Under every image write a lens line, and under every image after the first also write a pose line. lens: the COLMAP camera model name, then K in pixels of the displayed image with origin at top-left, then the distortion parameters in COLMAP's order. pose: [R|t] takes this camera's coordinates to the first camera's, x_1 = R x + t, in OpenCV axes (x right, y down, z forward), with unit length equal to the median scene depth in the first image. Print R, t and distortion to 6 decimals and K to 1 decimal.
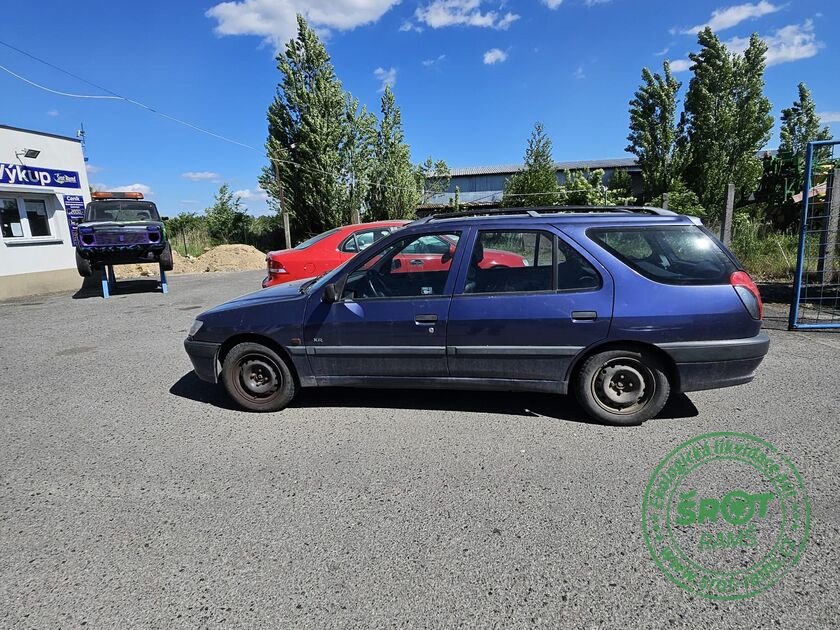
lens RADIAL K [[452.5, 0, 423.2], [0, 452.5, 307.5], [0, 0, 1]] dist [-0.009625, 0.000250]
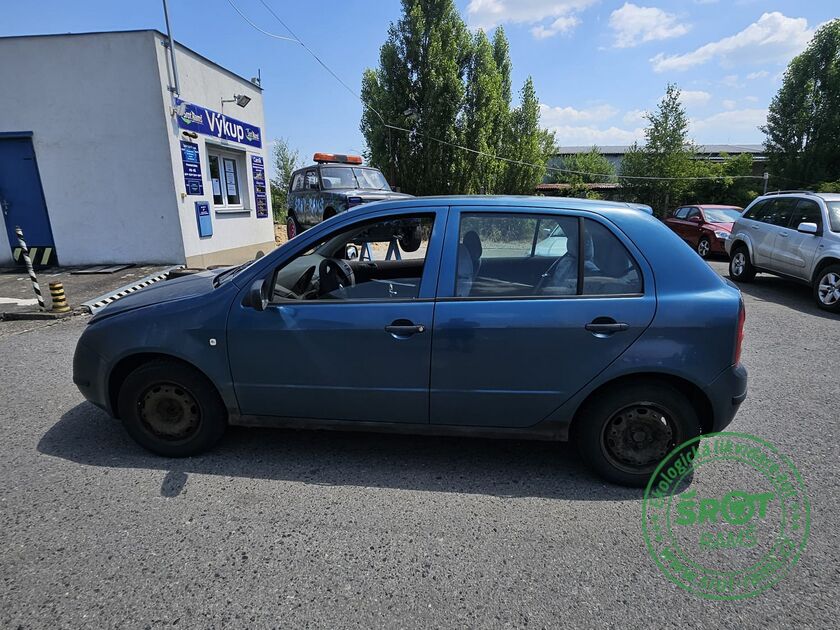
lens RADIAL K [[452.5, 0, 430.0], [0, 452.5, 313.4], [0, 0, 1]] dist [-0.009625, 0.000250]
pose [[0.997922, 0.022702, 0.060307, -0.537533], [-0.026028, 0.998150, 0.054951, -0.013813], [-0.058948, -0.056407, 0.996666, 0.139436]]
